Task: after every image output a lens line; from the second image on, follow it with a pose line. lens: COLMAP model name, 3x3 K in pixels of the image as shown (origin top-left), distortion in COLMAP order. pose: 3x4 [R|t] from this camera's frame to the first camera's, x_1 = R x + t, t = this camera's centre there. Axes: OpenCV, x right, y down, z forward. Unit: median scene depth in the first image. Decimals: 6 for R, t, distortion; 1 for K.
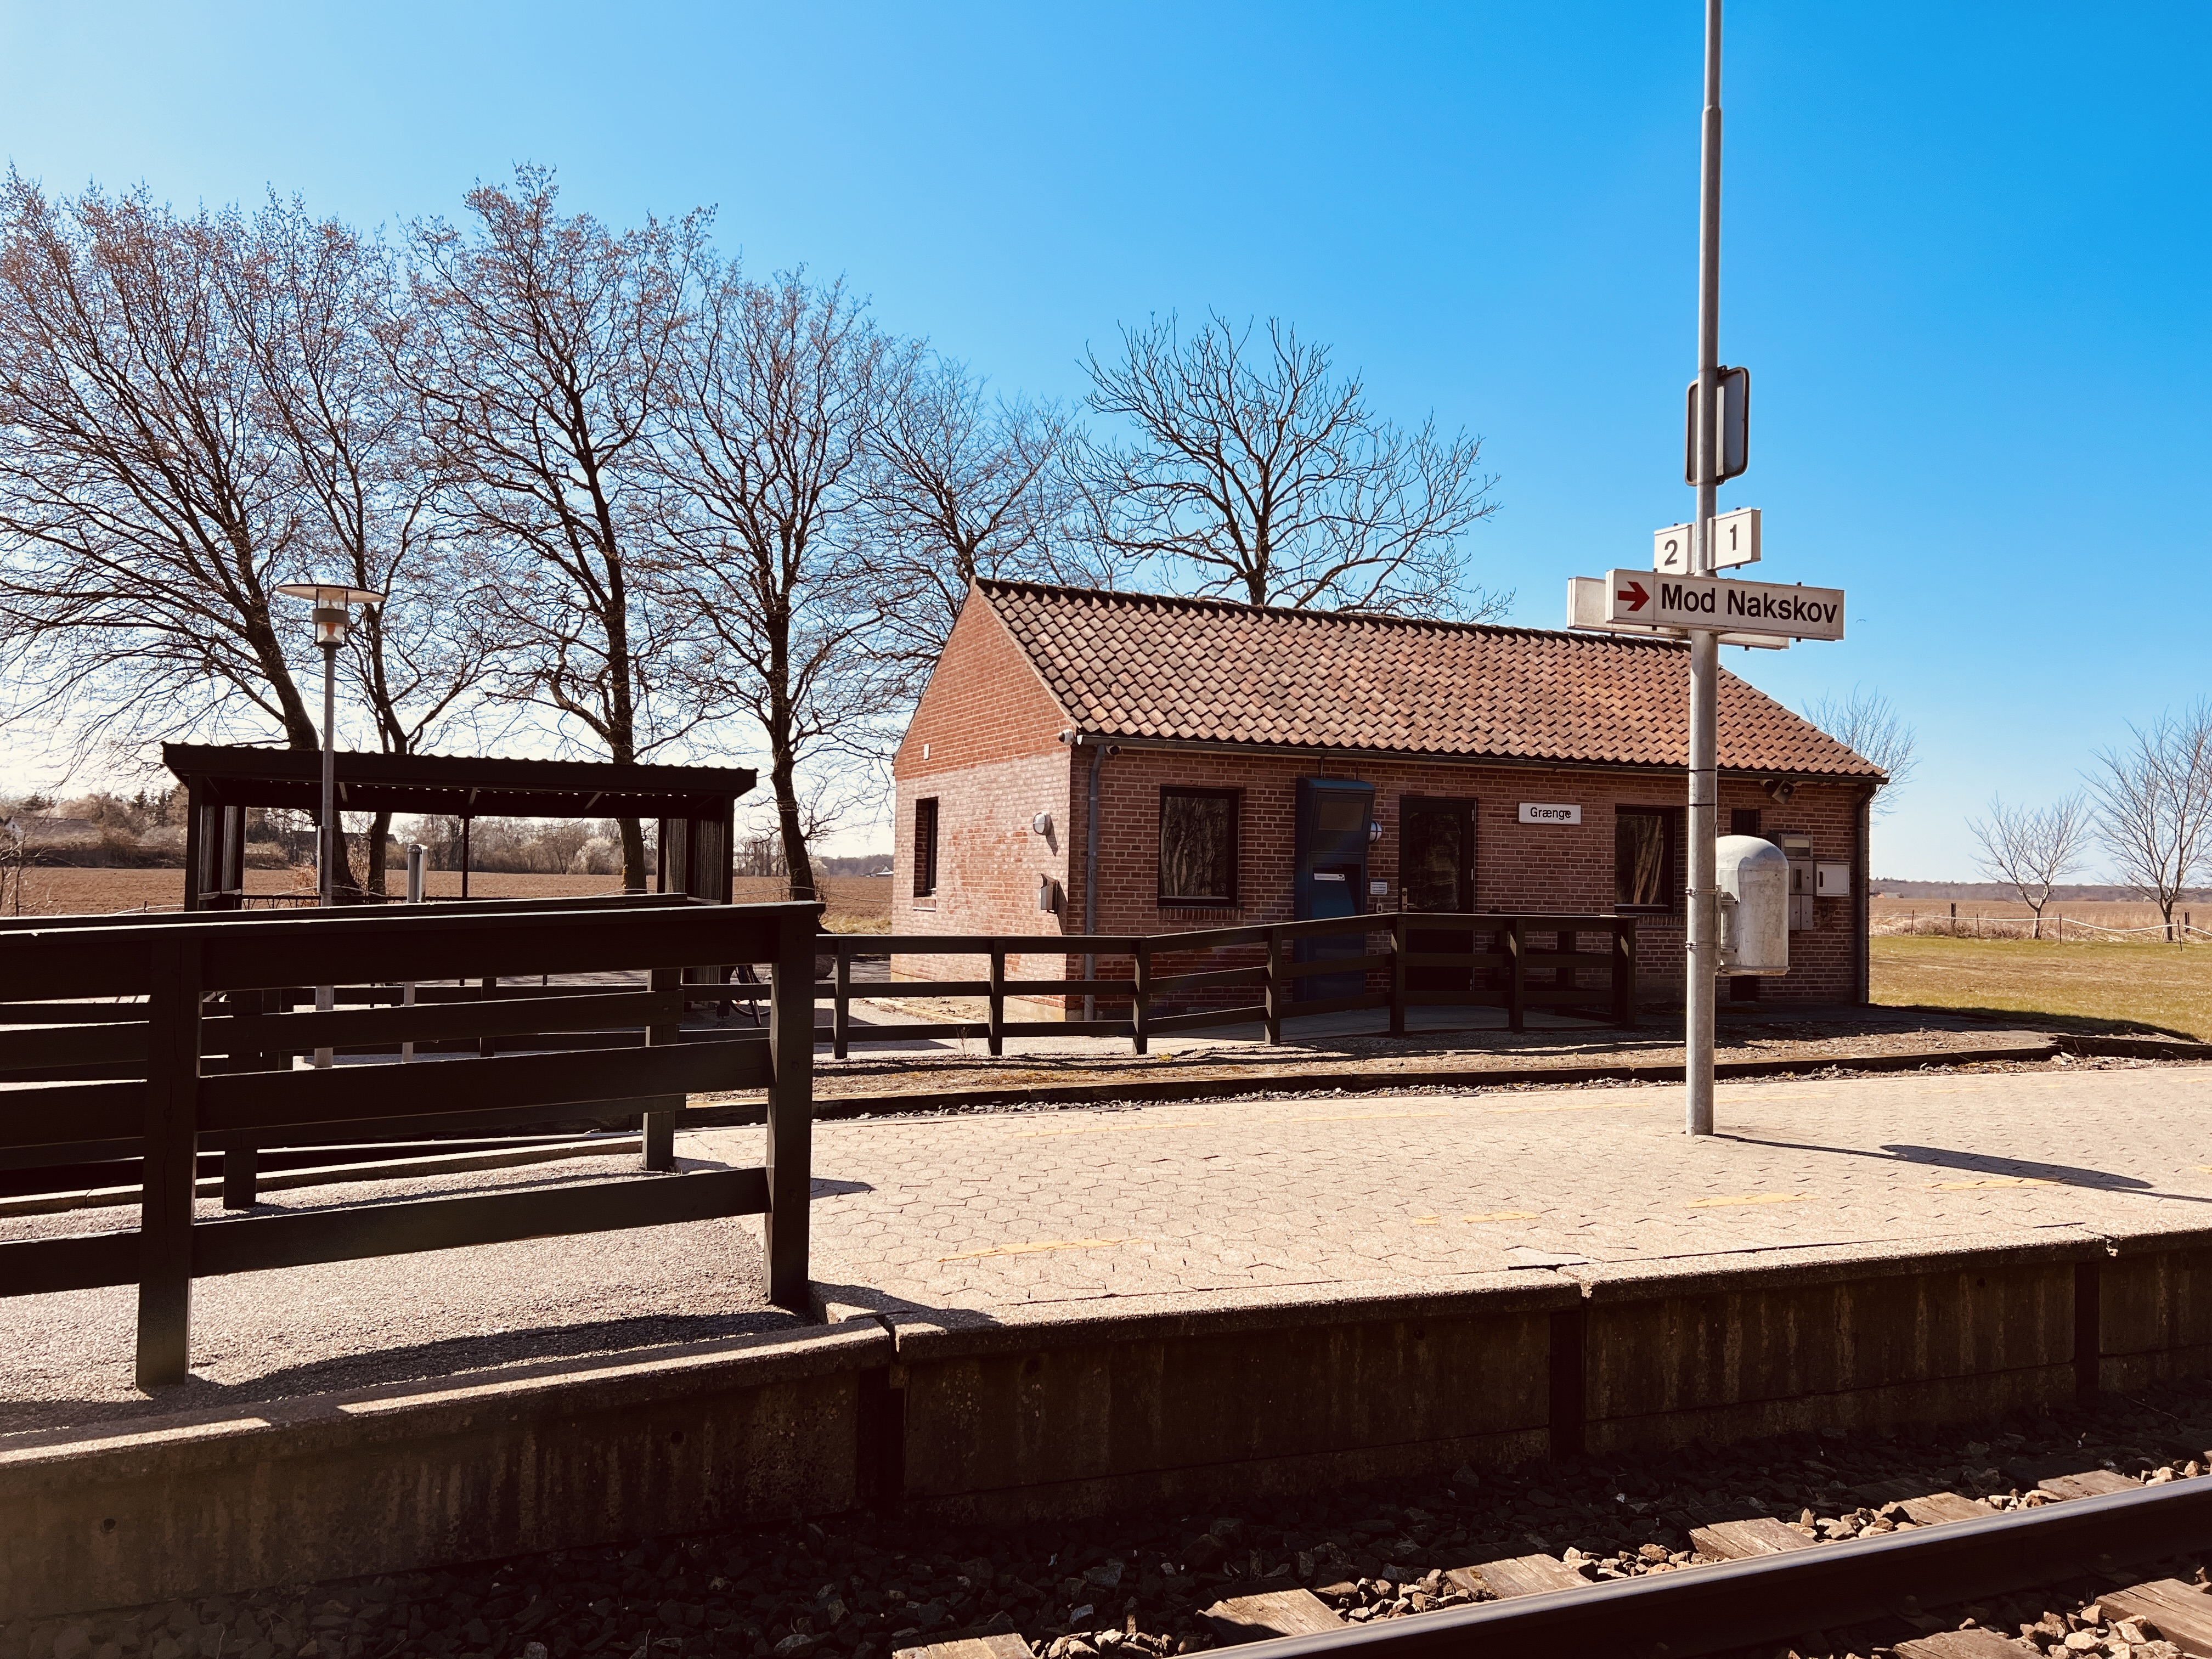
lens RADIAL K [[1676.7, 0, 1110.0], [0, 1676.7, 870.9], [0, 0, 1]] dist [0.058964, -0.001380]
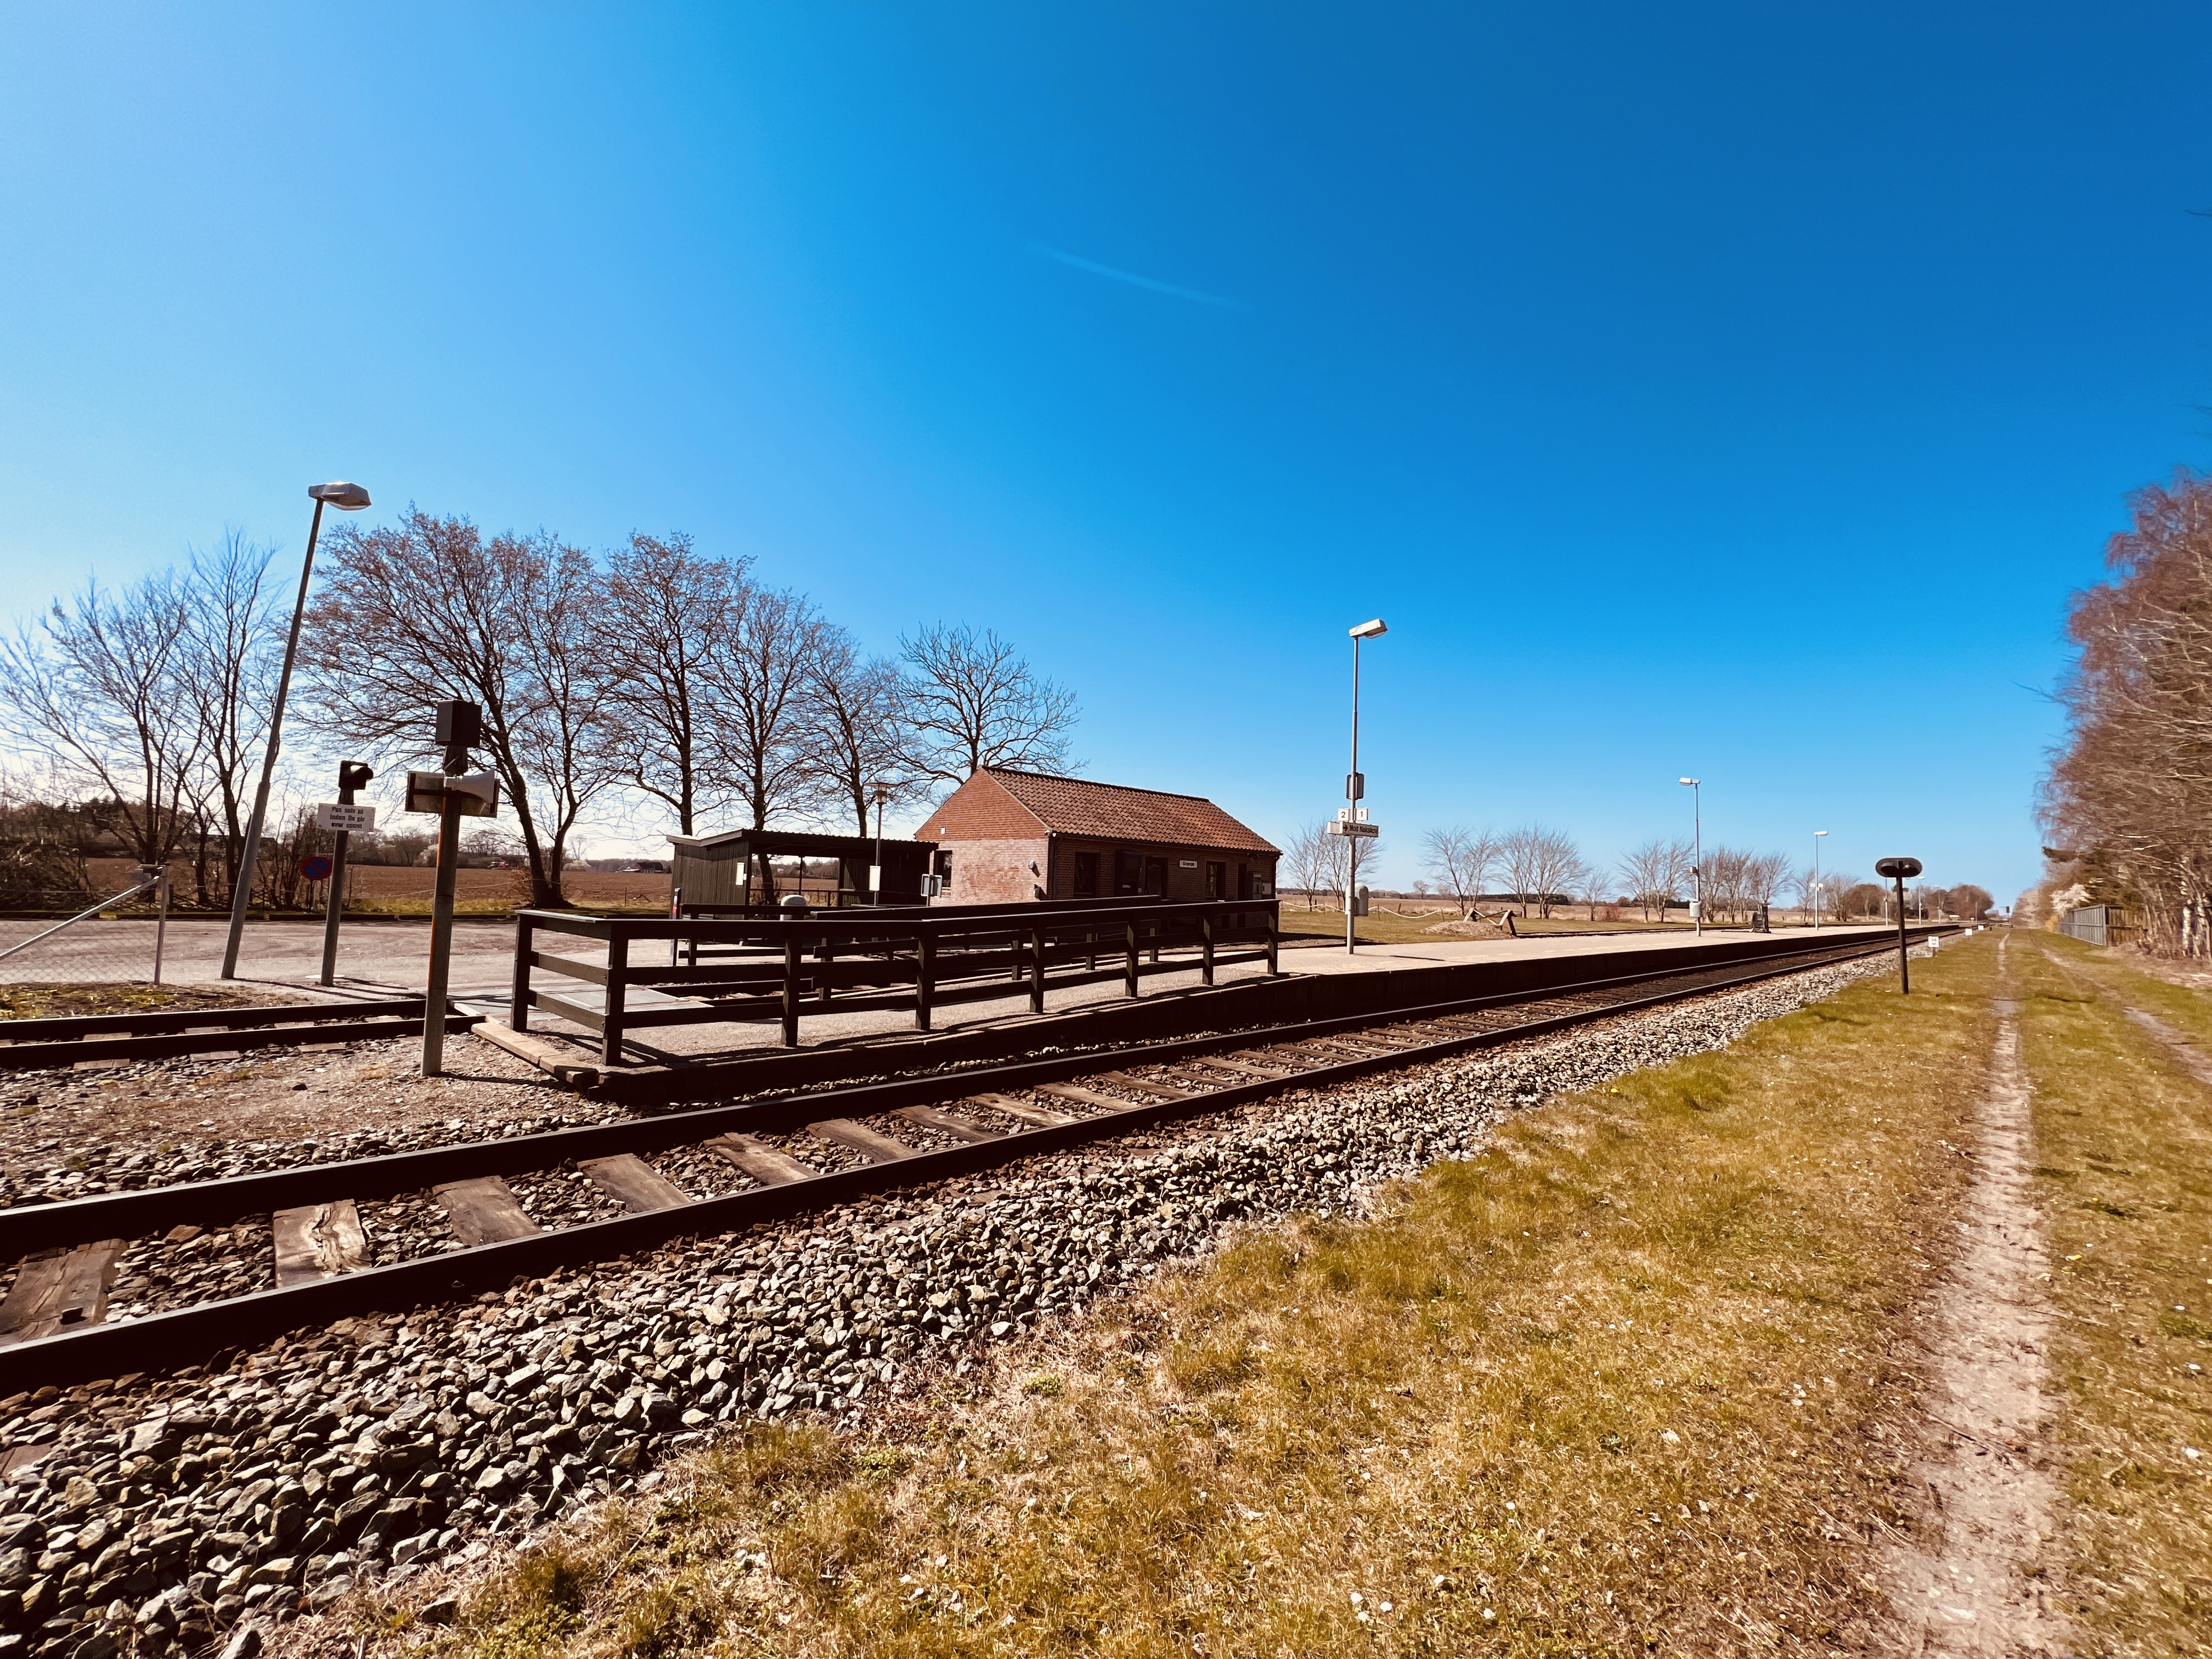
lens RADIAL K [[917.5, 0, 1114.9], [0, 917.5, 837.7], [0, 0, 1]] dist [-0.004426, -0.000266]
pose [[0.925925, 0.032838, 0.376276, -0.217465], [-0.017344, 0.998859, -0.044492, -0.004365], [-0.377308, 0.034670, 0.925439, -0.181920]]
